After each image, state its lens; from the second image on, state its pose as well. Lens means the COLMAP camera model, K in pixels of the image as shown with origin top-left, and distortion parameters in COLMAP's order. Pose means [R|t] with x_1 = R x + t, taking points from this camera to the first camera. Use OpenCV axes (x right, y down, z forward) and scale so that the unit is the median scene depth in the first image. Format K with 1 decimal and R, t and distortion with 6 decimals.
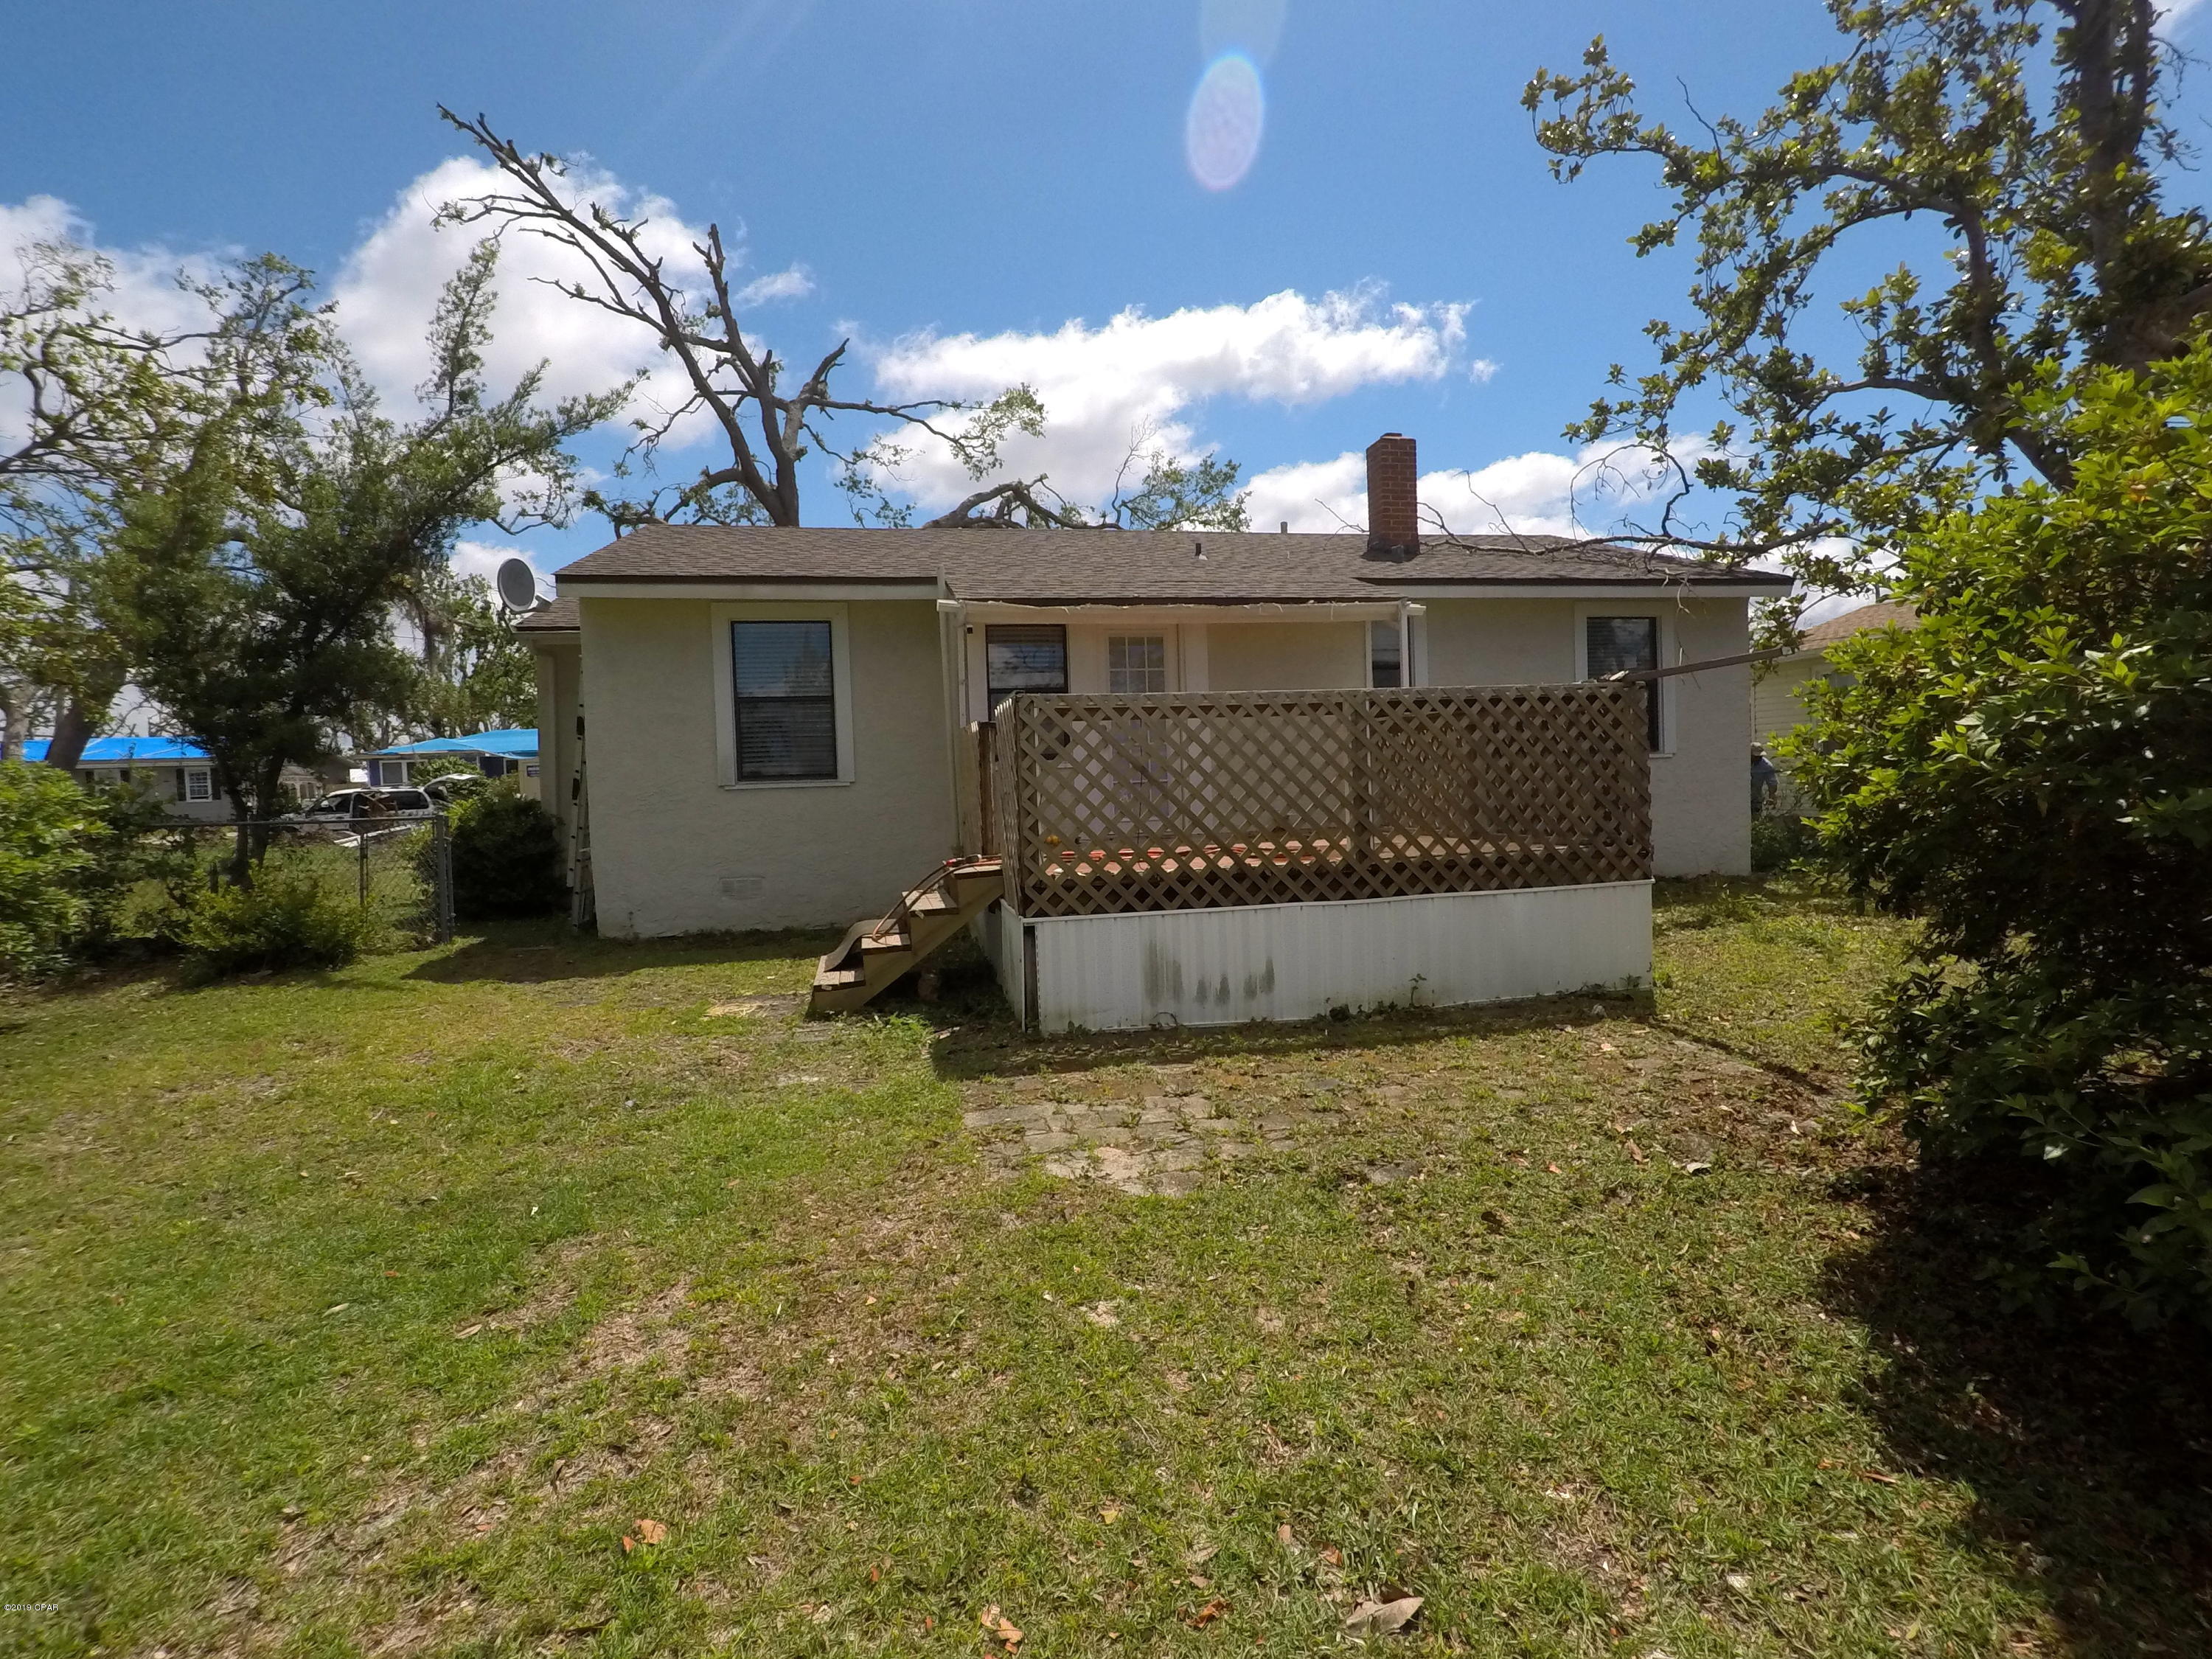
lens RADIAL K [[1104.6, 0, 1106.0], [0, 1104.6, 829.5], [0, 0, 1]] dist [0.000282, 0.000191]
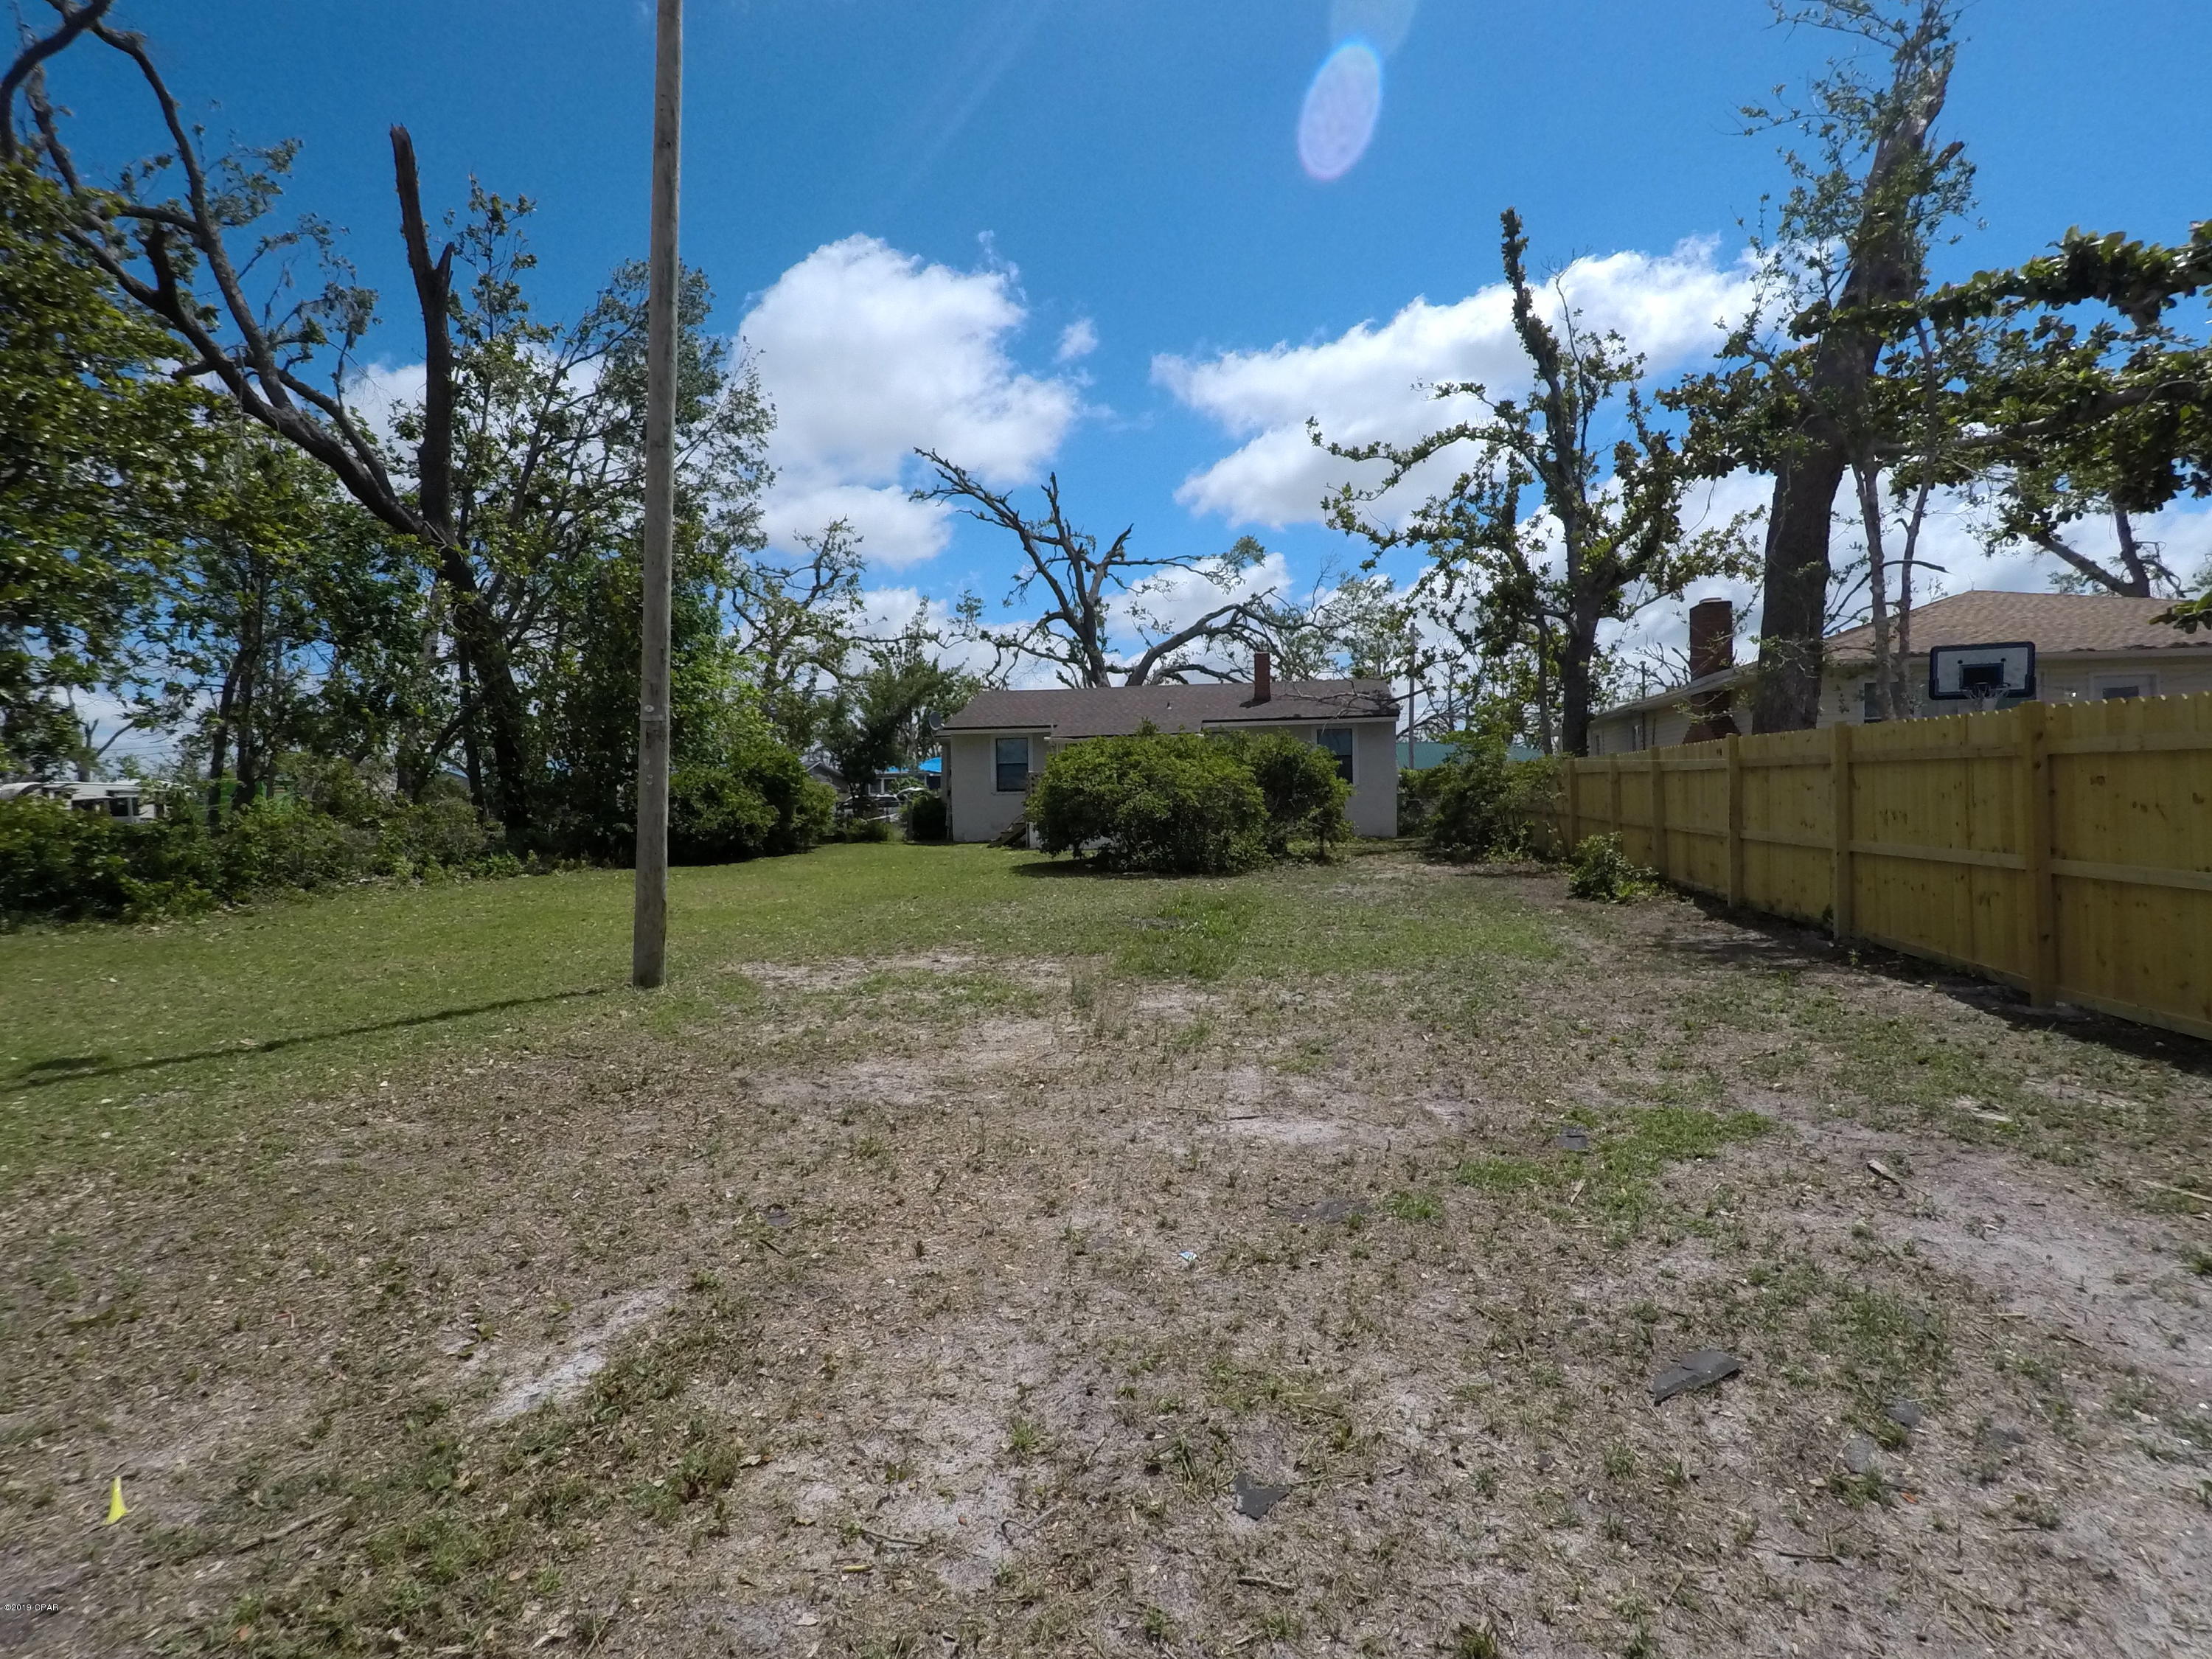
lens RADIAL K [[1104.6, 0, 1106.0], [0, 1104.6, 829.5], [0, 0, 1]] dist [0.000282, 0.000191]
pose [[0.936783, 0.023488, -0.349123, 0.340956], [-0.030482, 0.999429, -0.014551, 0.031384], [0.348582, 0.024273, 0.936964, -0.578363]]
